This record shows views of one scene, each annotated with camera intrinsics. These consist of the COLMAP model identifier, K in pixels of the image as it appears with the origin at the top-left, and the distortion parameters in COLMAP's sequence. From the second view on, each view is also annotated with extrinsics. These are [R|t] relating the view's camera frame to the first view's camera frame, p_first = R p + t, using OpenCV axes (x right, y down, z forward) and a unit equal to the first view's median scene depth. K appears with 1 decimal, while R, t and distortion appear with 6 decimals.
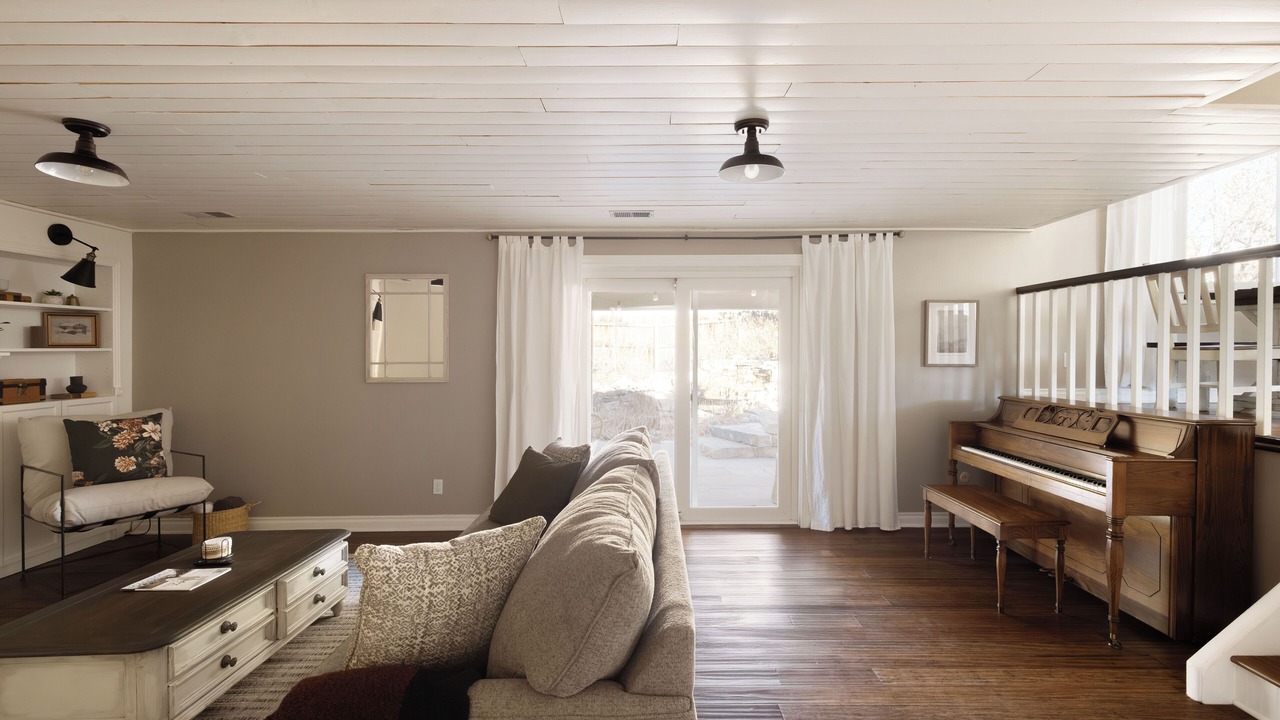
lens RADIAL K [[602.2, 0, 640.0], [0, 602.2, 360.0], [0, 0, 1]] dist [0.013694, -0.000105]
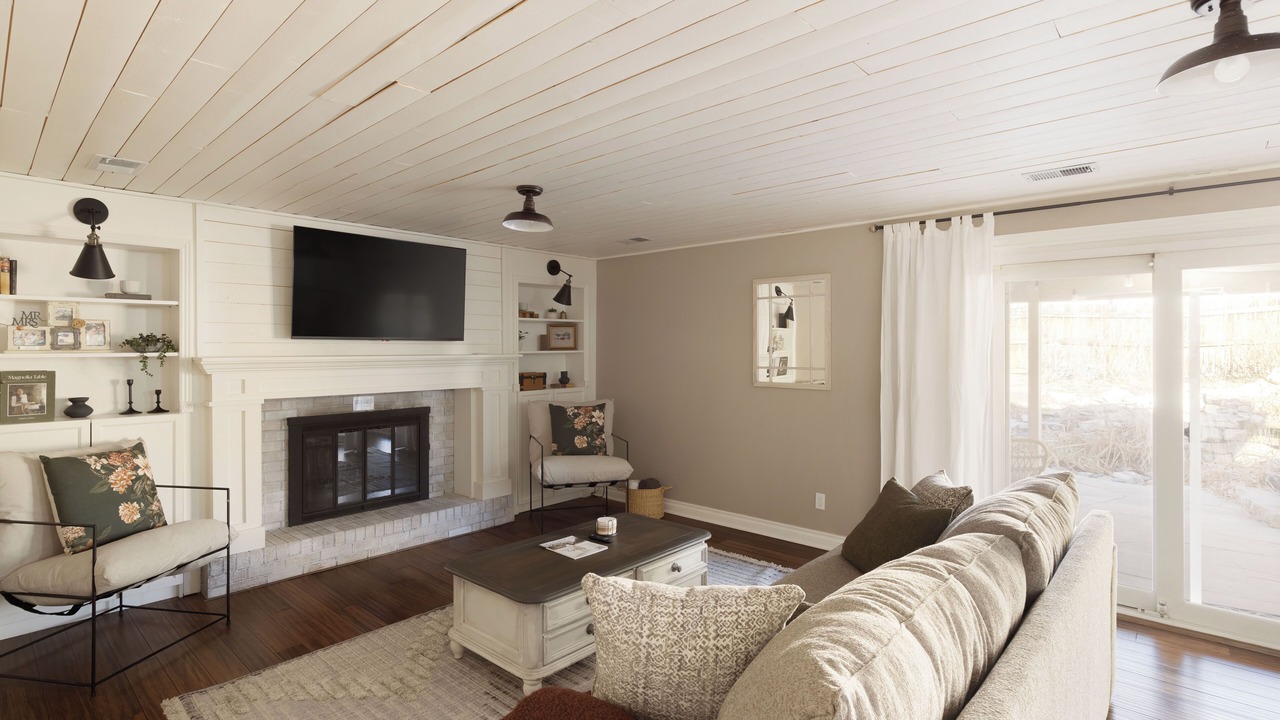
lens RADIAL K [[608.8, 0, 638.8], [0, 608.8, 340.7], [0, 0, 1]] dist [0.001878, -0.000264]
pose [[0.734957, -0.000575, -0.678114, 0.117778], [-0.012183, 0.999827, -0.014052, -0.026192], [0.678005, 0.018589, 0.734822, 0.133569]]
